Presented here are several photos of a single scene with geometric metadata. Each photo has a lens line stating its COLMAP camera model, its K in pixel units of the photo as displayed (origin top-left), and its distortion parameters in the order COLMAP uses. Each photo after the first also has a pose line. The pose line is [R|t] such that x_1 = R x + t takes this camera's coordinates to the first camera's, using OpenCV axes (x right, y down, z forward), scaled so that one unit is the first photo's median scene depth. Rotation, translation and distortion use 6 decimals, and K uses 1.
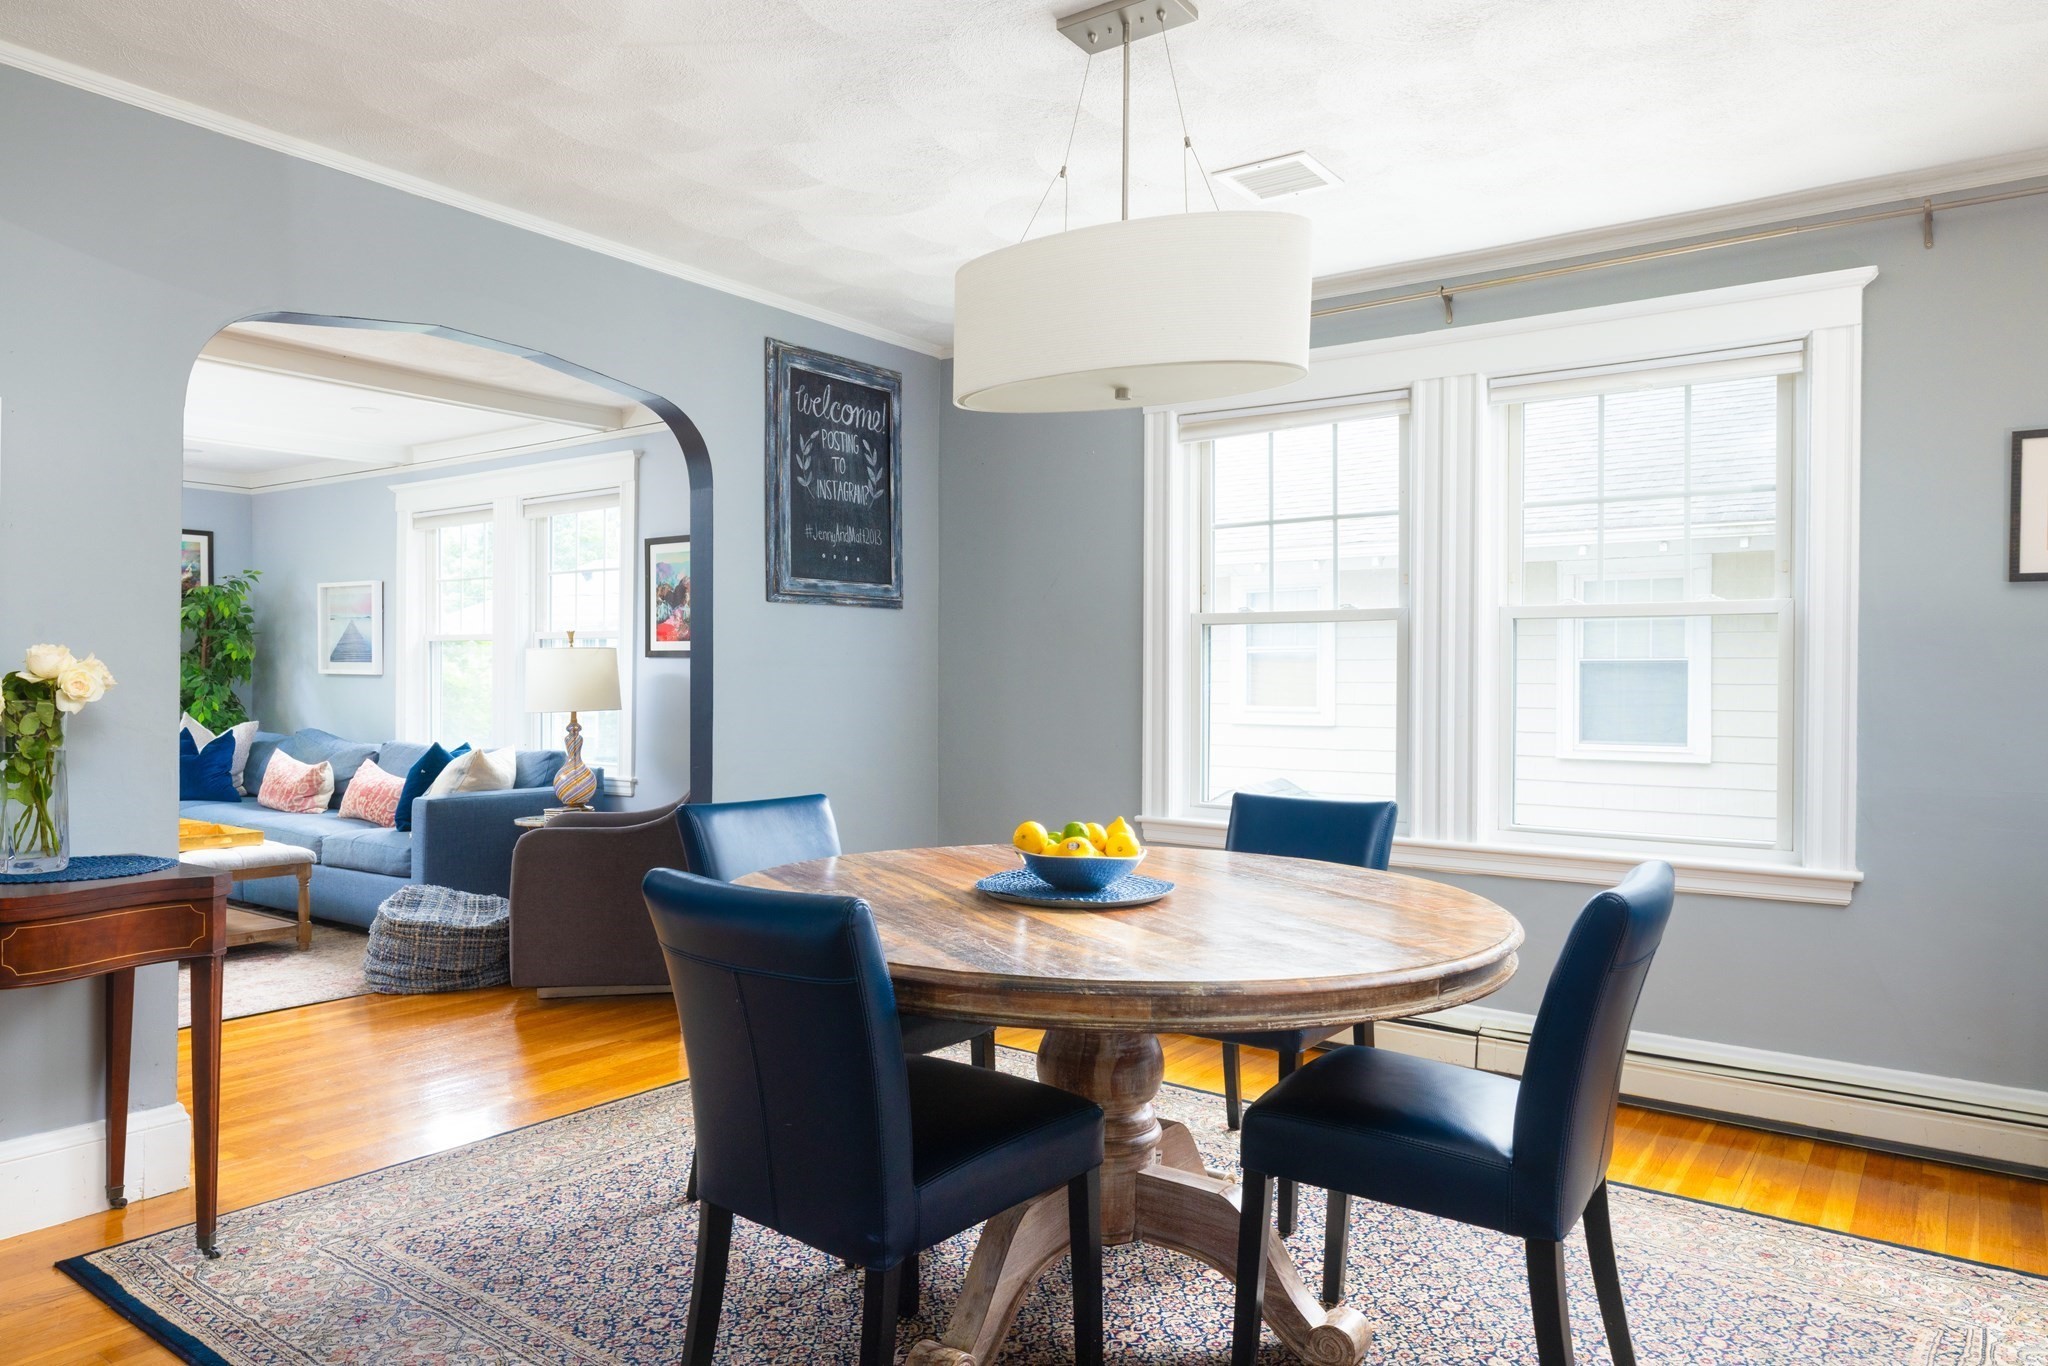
lens RADIAL K [[1350.0, 0, 1023.5], [0, 1350.0, 687.4], [0, 0, 1]] dist [0.001898, 0.000117]
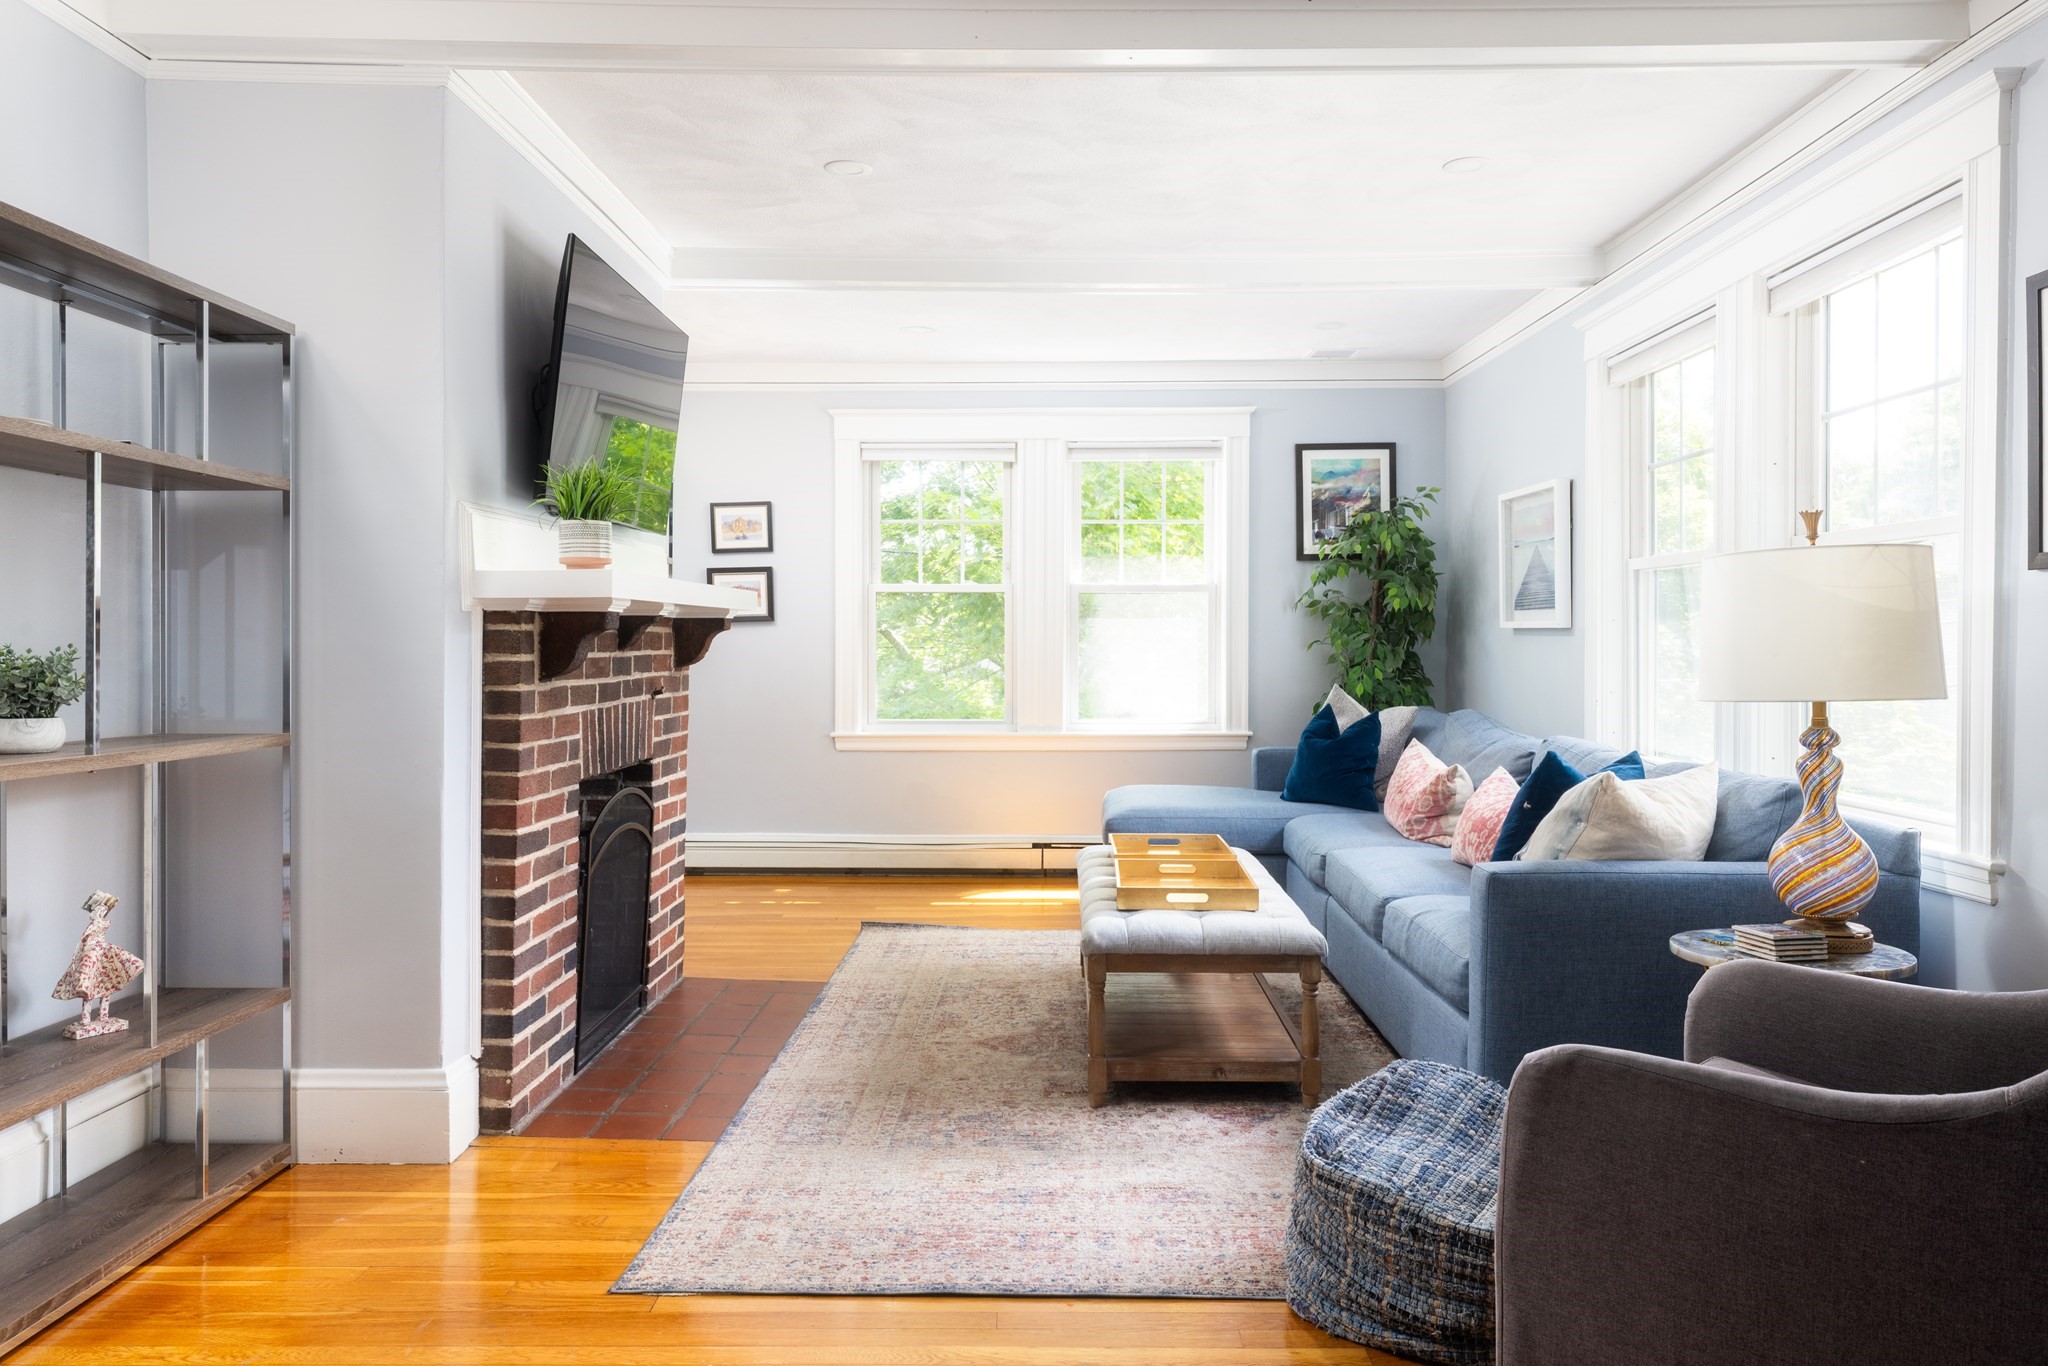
lens RADIAL K [[1383.4, 0, 1074.1], [0, 1383.4, 656.7], [0, 0, 1]] dist [0.004201, 0.001636]
pose [[0.599168, 0.006334, -0.800598, -0.117913], [-0.007307, 0.999970, 0.002443, 0.004642], [0.800590, 0.004386, 0.599197, 0.523878]]
